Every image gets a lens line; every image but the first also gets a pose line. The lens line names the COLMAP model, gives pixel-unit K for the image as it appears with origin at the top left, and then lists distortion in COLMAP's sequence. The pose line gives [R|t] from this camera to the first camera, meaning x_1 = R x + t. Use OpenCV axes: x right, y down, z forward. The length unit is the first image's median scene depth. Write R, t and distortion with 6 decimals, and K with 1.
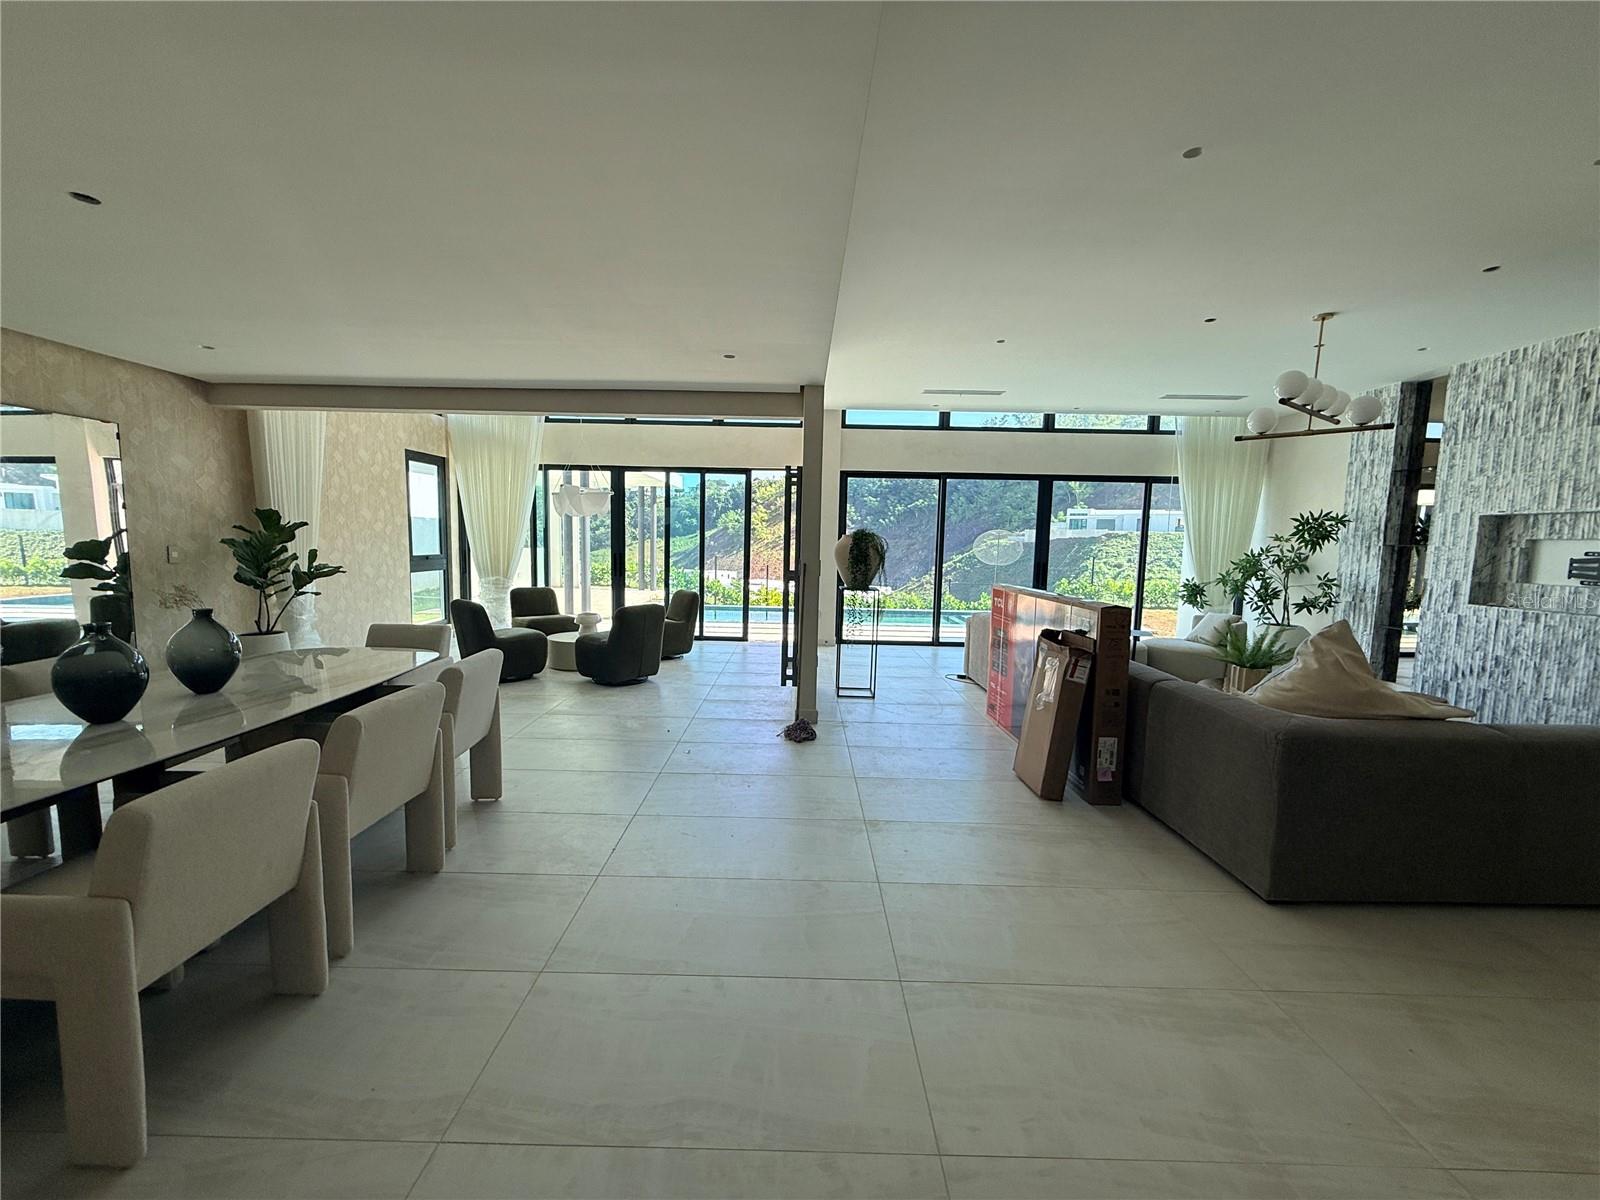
lens RADIAL K [[636.5, 0, 793.7], [0, 636.5, 601.7], [0, 0, 1]] dist [-0.002420, 0.000945]
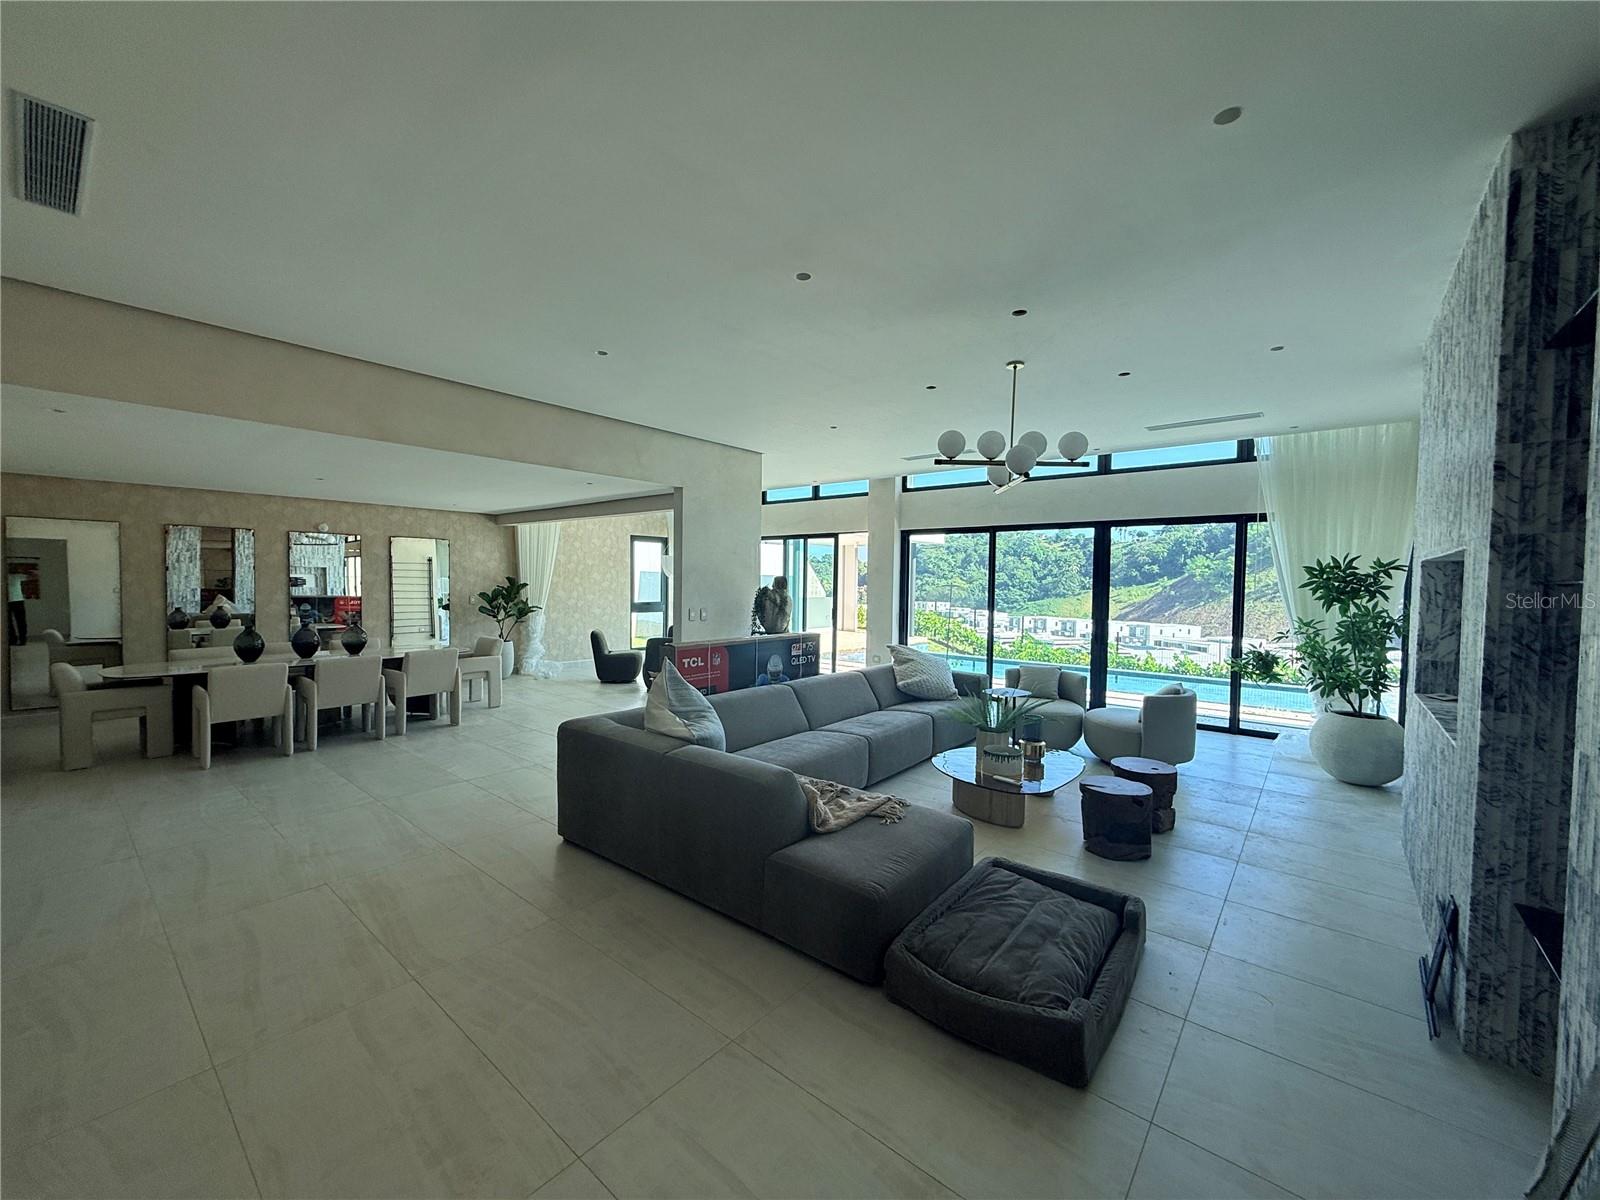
lens RADIAL K [[636.5, 0, 795.5], [0, 636.5, 599.6], [0, 0, 1]] dist [-0.002420, 0.000945]
pose [[0.773519, 0.009791, -0.633698, 0.825594], [-0.060518, 0.996453, -0.058475, -0.013774], [0.630877, 0.083581, 0.771368, 0.055916]]
